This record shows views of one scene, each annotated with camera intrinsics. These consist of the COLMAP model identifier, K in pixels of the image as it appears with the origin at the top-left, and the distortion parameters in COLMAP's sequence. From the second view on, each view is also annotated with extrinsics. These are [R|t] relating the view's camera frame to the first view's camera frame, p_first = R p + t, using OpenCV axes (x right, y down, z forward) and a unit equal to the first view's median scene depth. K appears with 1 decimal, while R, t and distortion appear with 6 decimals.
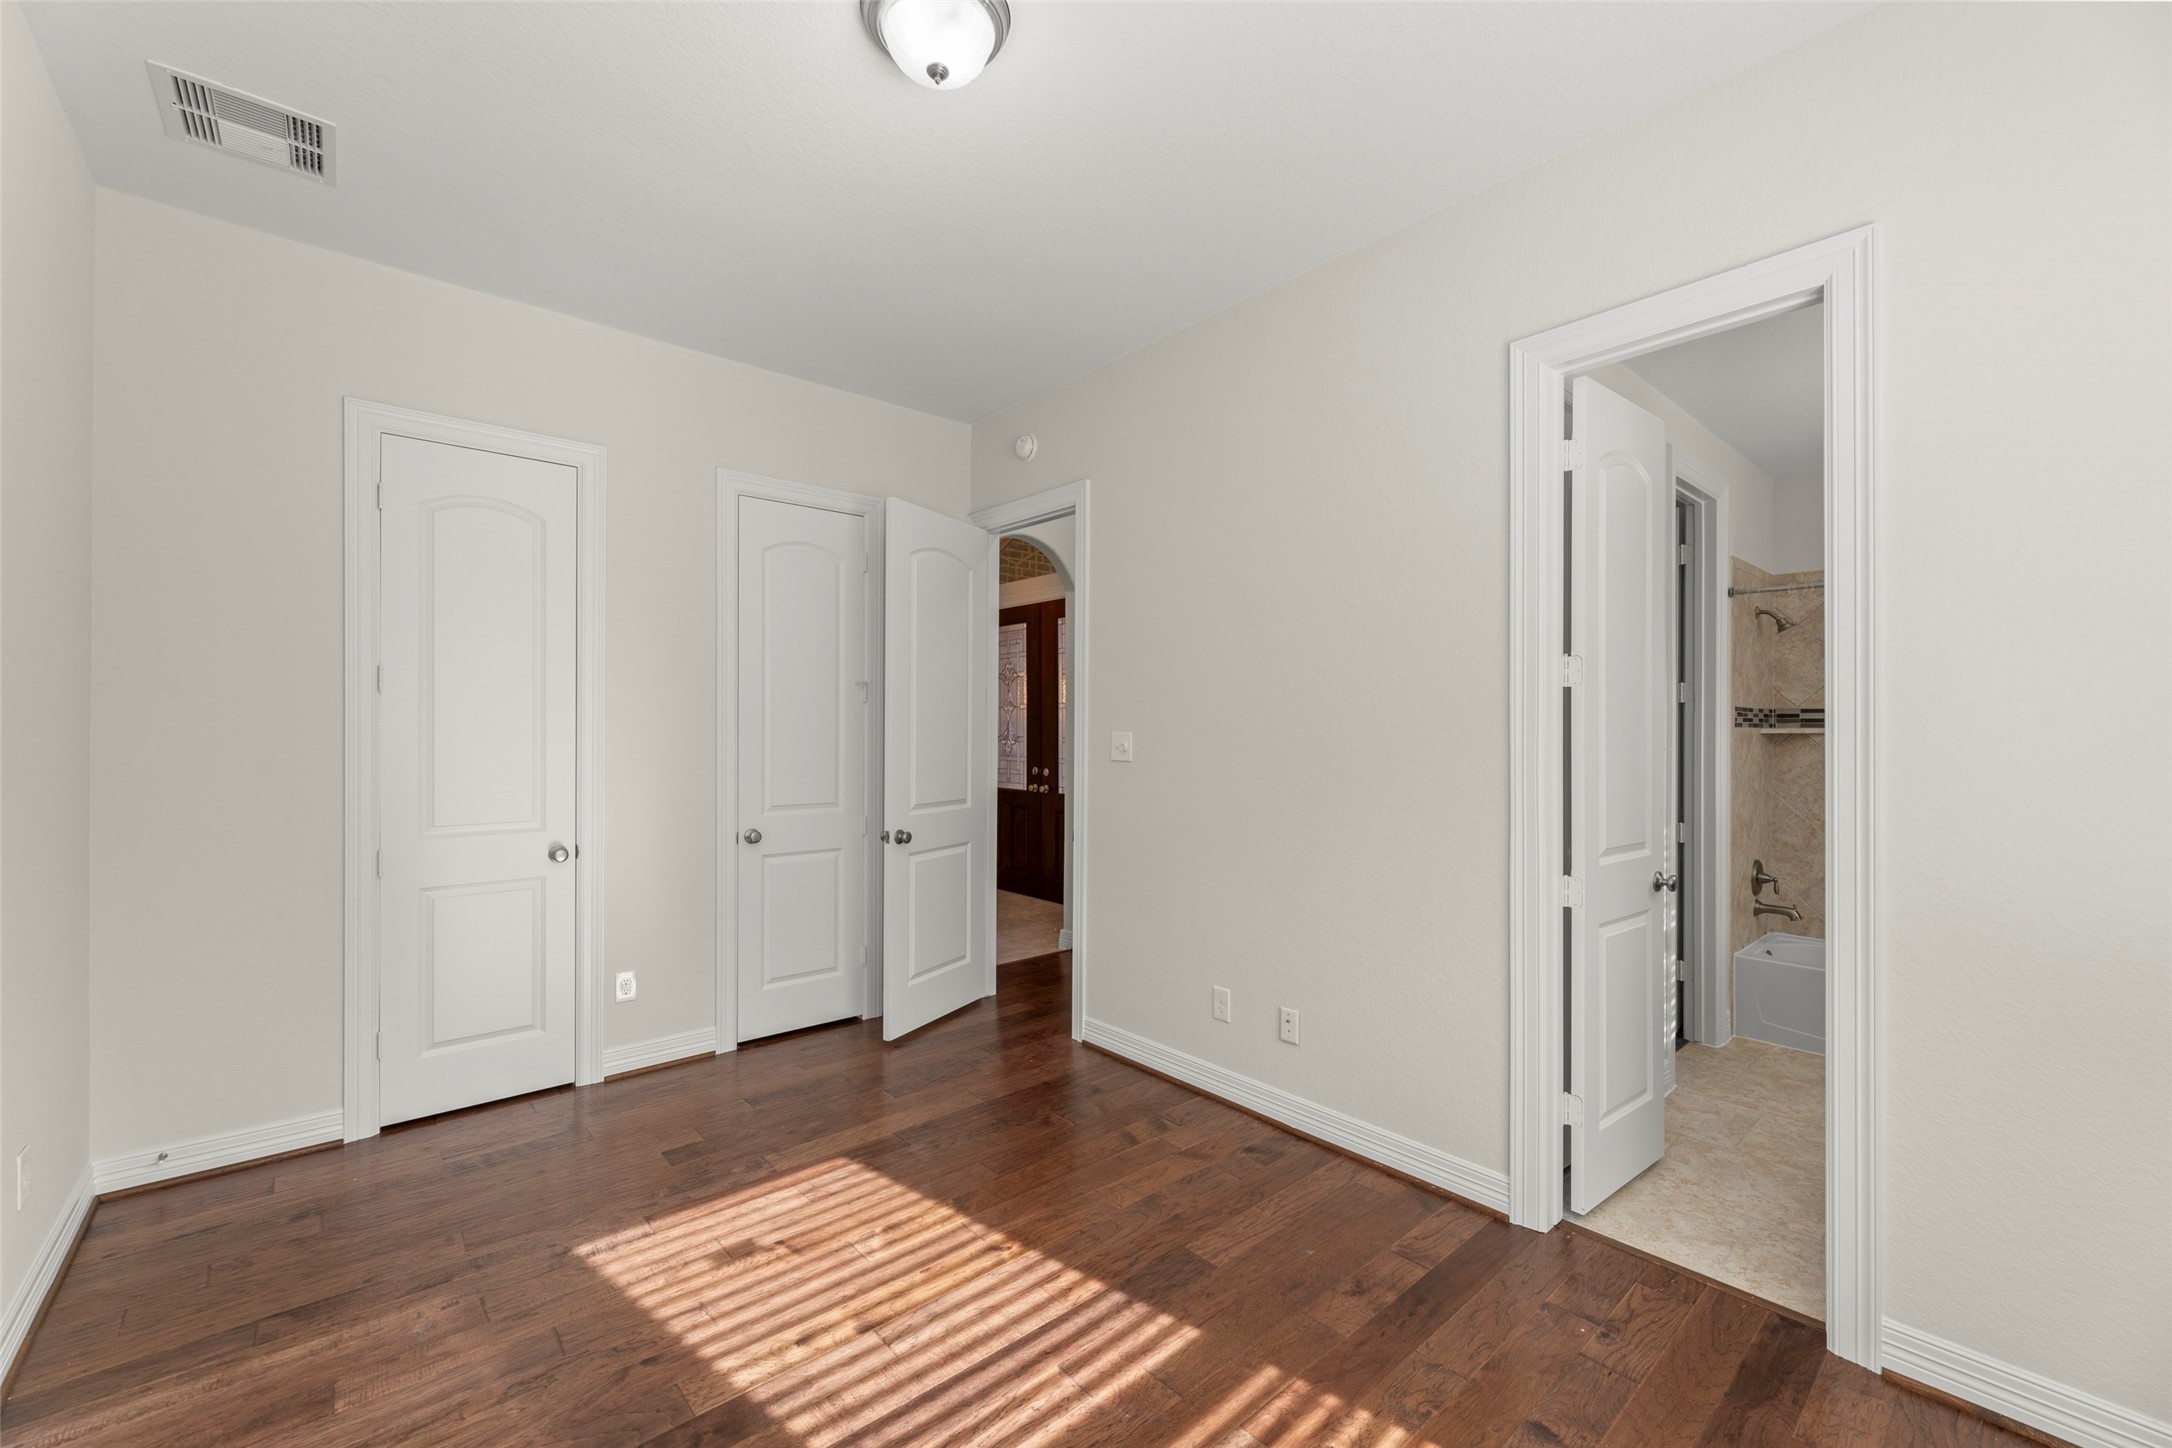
lens RADIAL K [[880.1, 0, 1083.6], [0, 880.1, 722.6], [0, 0, 1]] dist [0.000403, -0.000133]
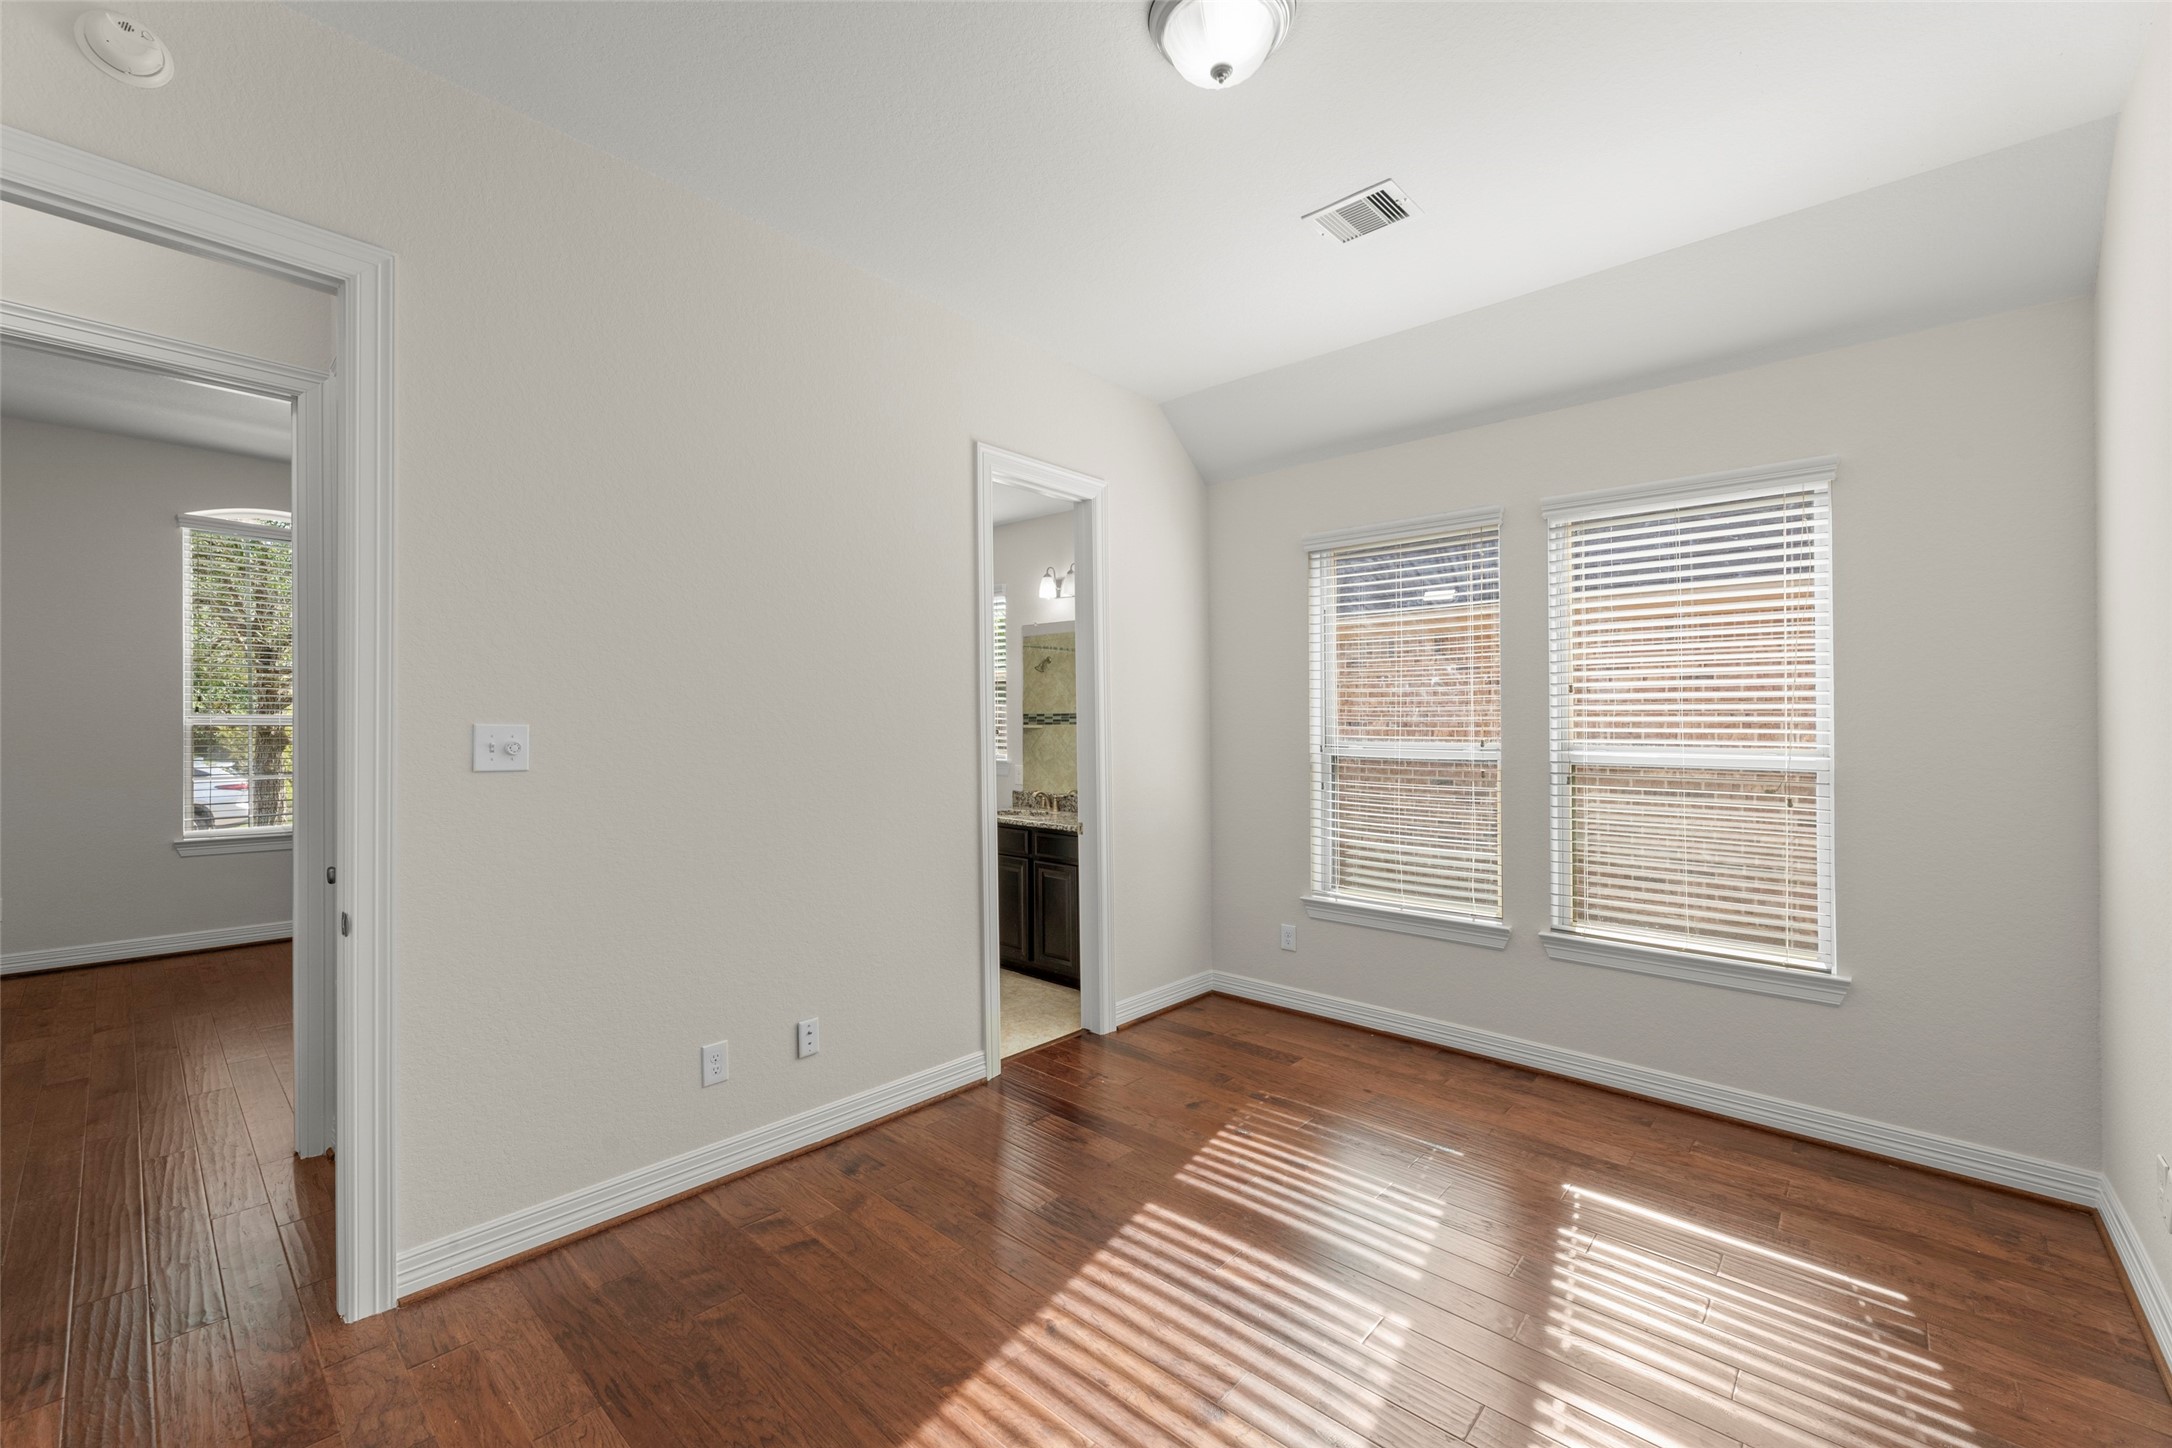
lens RADIAL K [[880.1, 0, 1084.7], [0, 880.1, 730.2], [0, 0, 1]] dist [0.000403, -0.000133]
pose [[-0.113916, -0.001173, 0.993490, -0.886459], [-0.004761, 0.999988, 0.000635, 0.021945], [-0.993479, -0.004658, -0.113920, 1.006500]]
